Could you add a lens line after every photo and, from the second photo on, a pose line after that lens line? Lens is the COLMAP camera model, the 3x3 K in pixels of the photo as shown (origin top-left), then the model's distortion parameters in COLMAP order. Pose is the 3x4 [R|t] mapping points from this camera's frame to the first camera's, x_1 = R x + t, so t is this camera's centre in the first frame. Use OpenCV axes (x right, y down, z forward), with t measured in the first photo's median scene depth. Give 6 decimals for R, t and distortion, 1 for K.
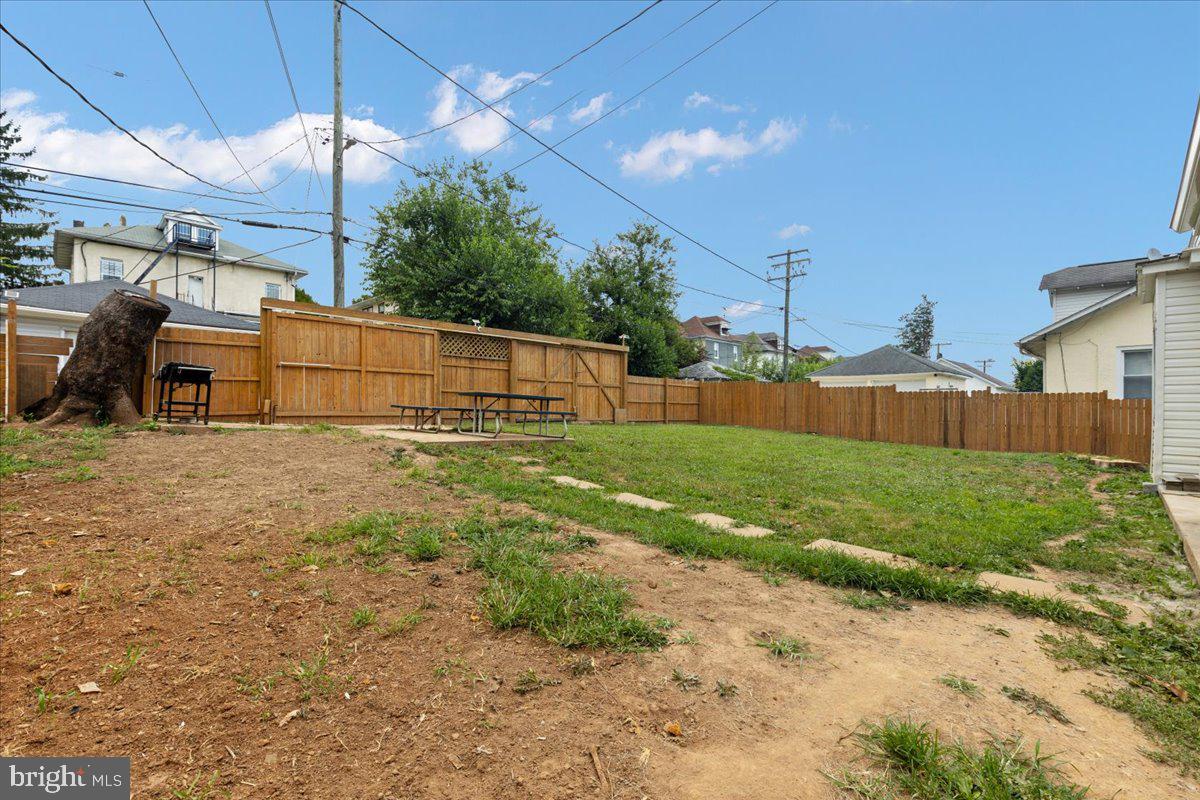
lens RADIAL K [[551.8, 0, 597.0], [0, 551.8, 410.6], [0, 0, 1]] dist [0.008147, 0.000105]
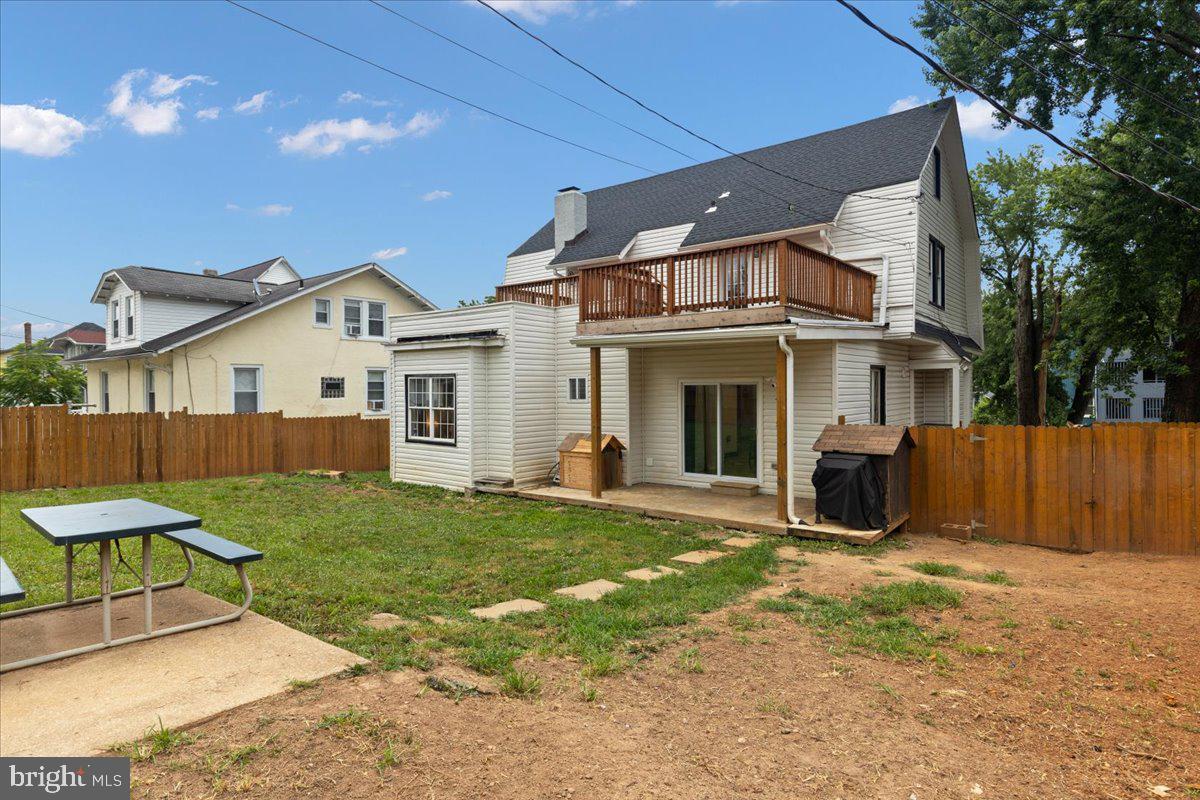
lens RADIAL K [[677.7, 0, 604.7], [0, 677.7, 397.4], [0, 0, 1]] dist [-0.000866, -0.000395]
pose [[-0.083870, -0.023130, 0.996208, -0.403797], [0.014015, 0.999604, 0.024389, -0.071298], [-0.996378, 0.016008, -0.083512, 0.400148]]
